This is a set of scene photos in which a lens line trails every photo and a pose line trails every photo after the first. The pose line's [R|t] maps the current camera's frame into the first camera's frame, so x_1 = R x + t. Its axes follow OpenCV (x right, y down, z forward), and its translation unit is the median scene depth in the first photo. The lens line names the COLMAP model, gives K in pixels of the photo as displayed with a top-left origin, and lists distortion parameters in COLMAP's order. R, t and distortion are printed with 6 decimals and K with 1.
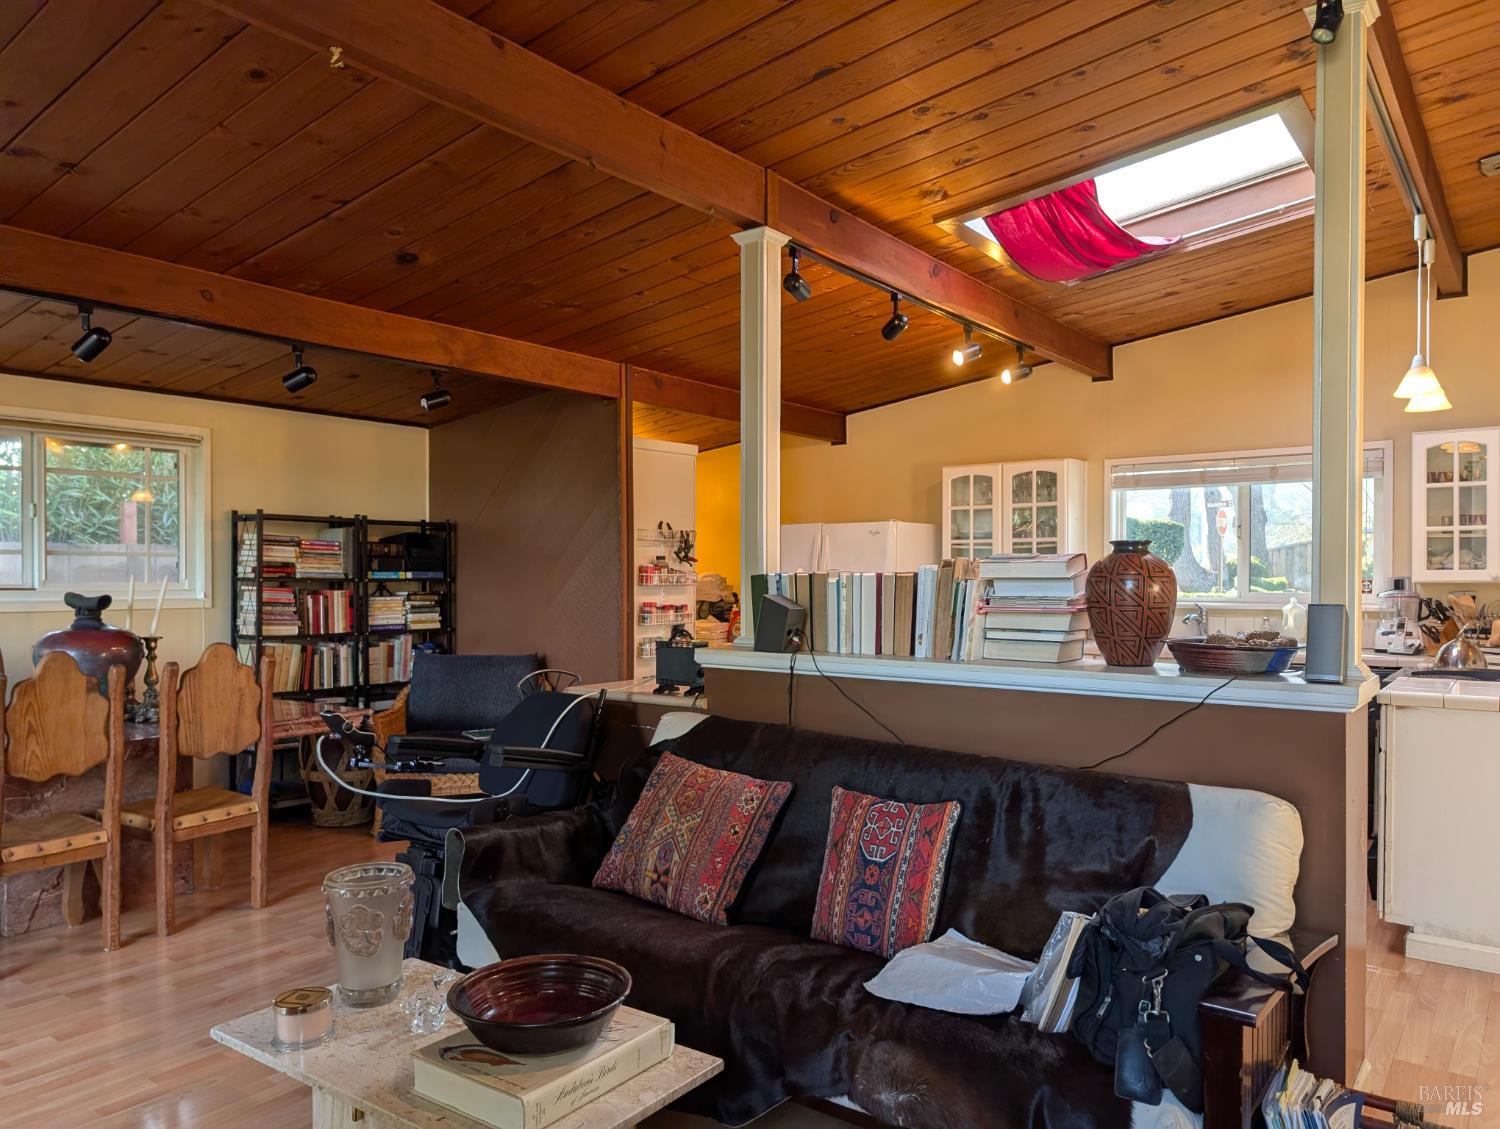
lens RADIAL K [[1086.2, 0, 755.1], [0, 1086.2, 566.2], [0, 0, 1]] dist [0.043155, -0.031879]
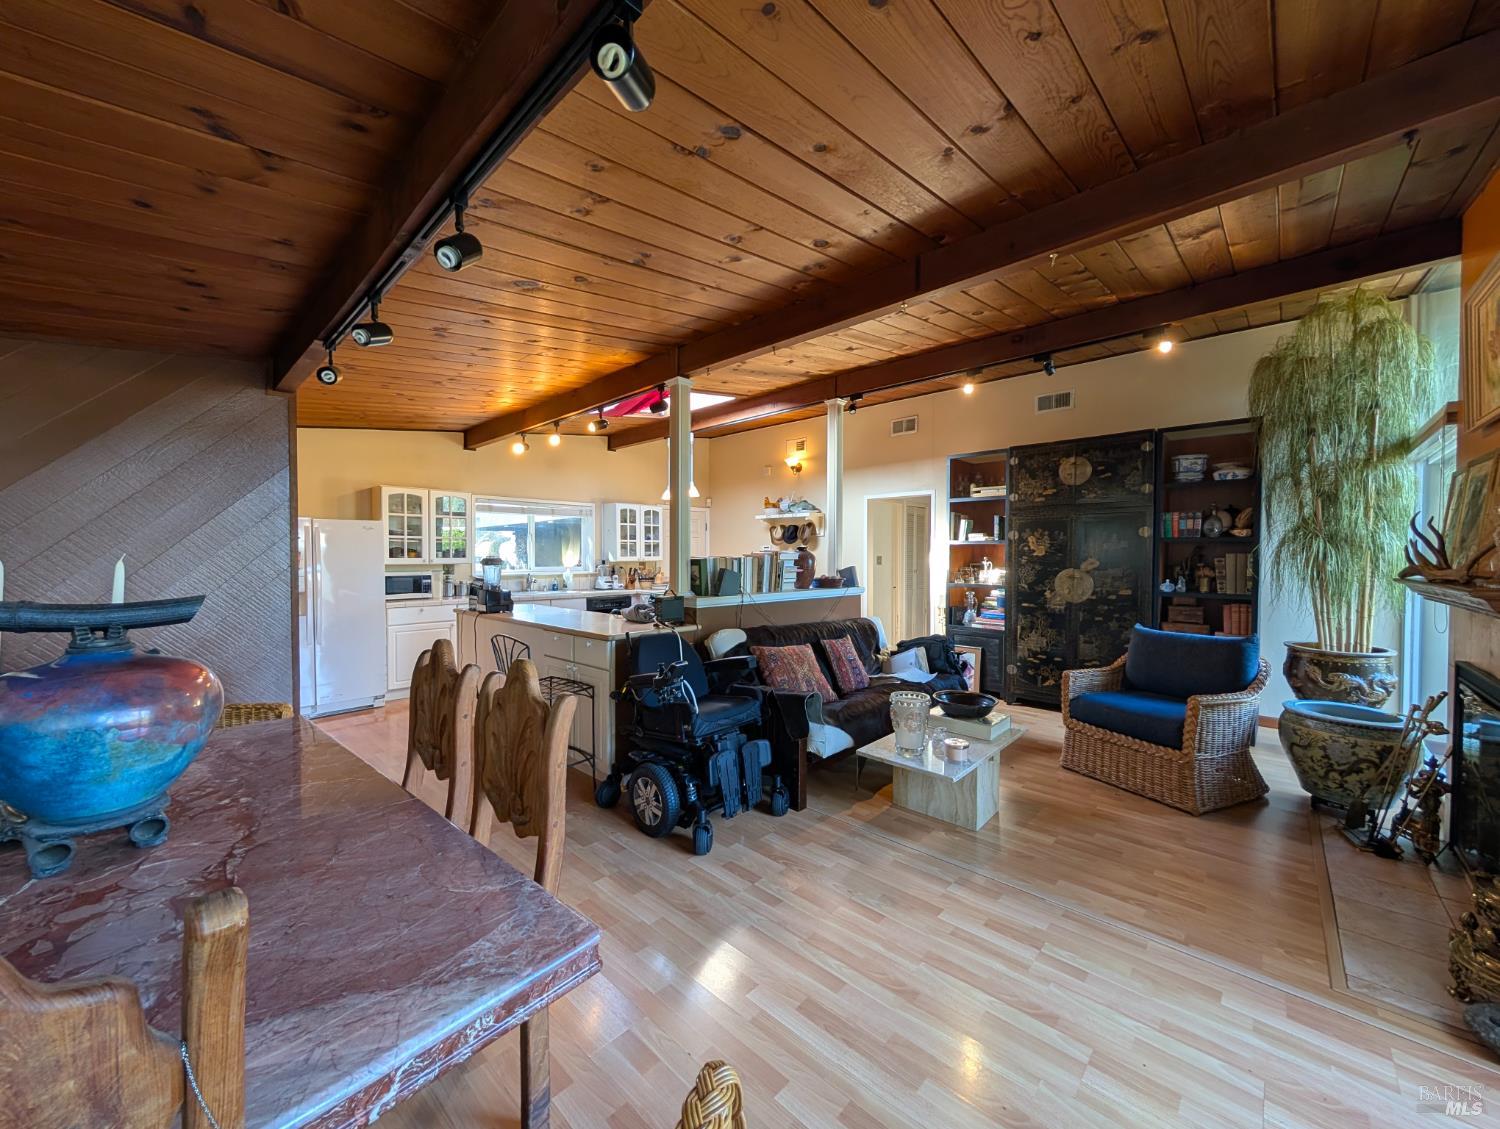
lens RADIAL K [[573.1, 0, 747.8], [0, 573.1, 564.2], [0, 0, 1]] dist [0.005412, -0.000351]
pose [[0.117094, -0.010174, 0.993069, -0.613678], [-0.005992, 0.999922, 0.010950, 0.004181], [-0.993103, -0.007233, 0.117024, 0.477784]]
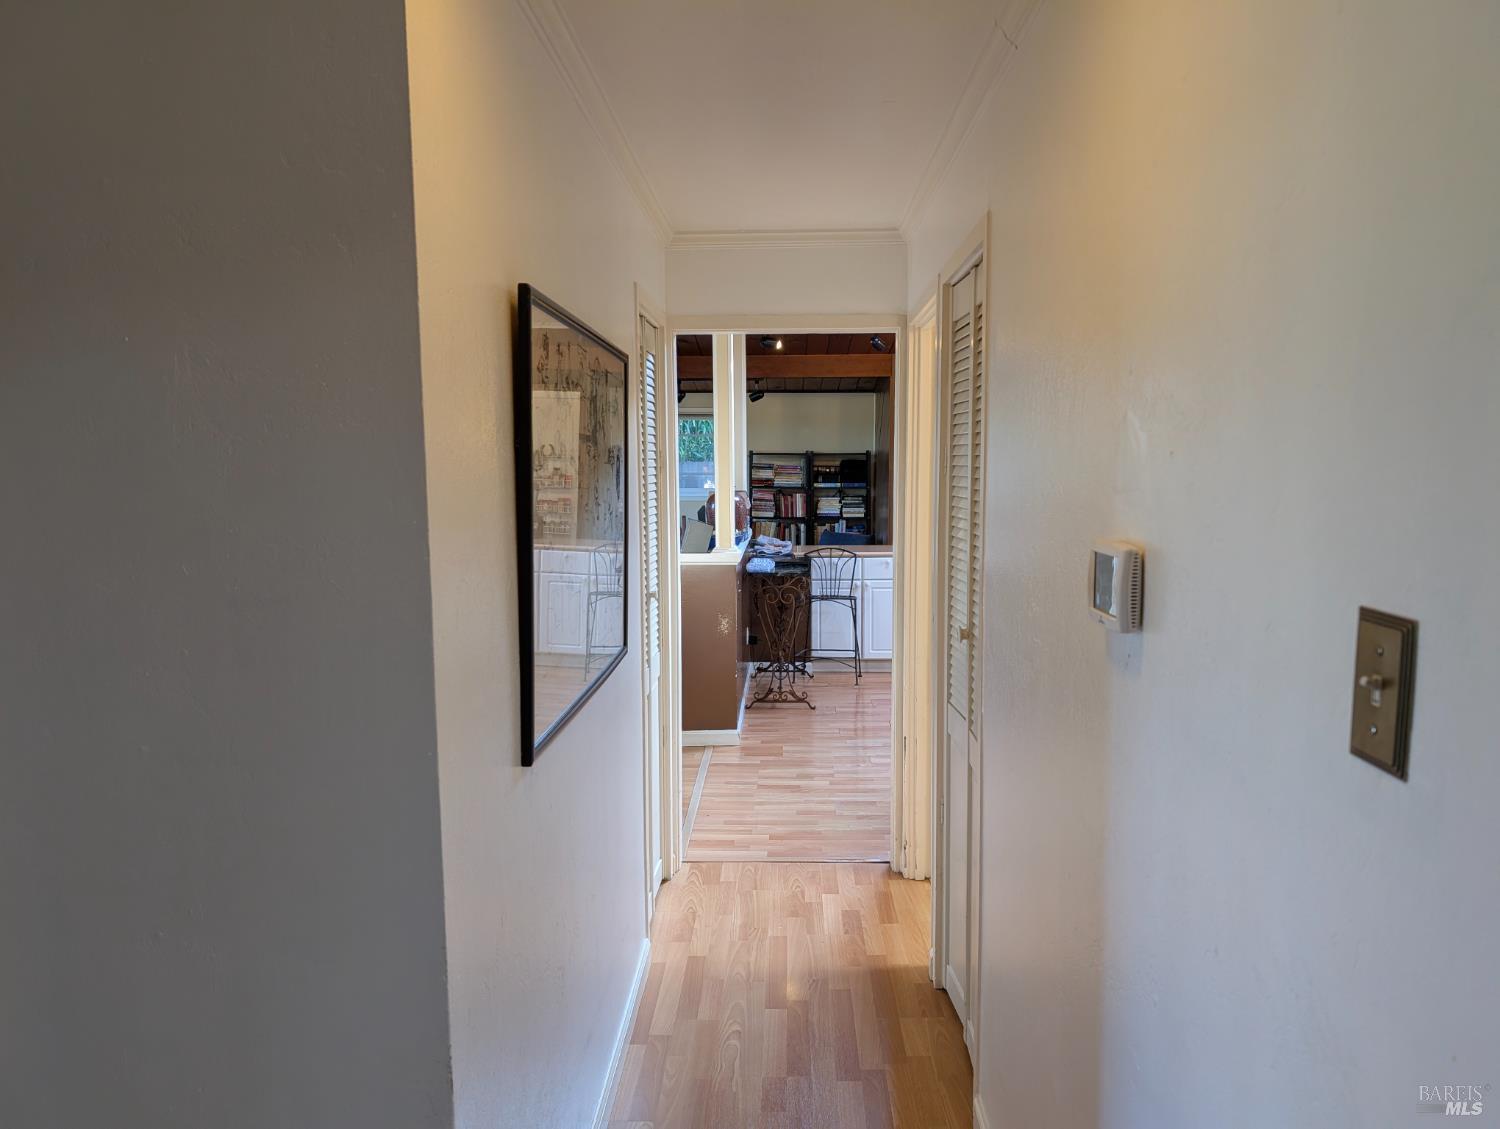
lens RADIAL K [[1086.2, 0, 751.5], [0, 1086.2, 567.0], [0, 0, 1]] dist [0.043155, -0.031879]
pose [[0.573051, 0.080232, -0.815583, 1.045099], [0.006300, 0.994736, 0.102282, -0.041102], [0.819495, -0.063751, 0.569529, -0.093024]]
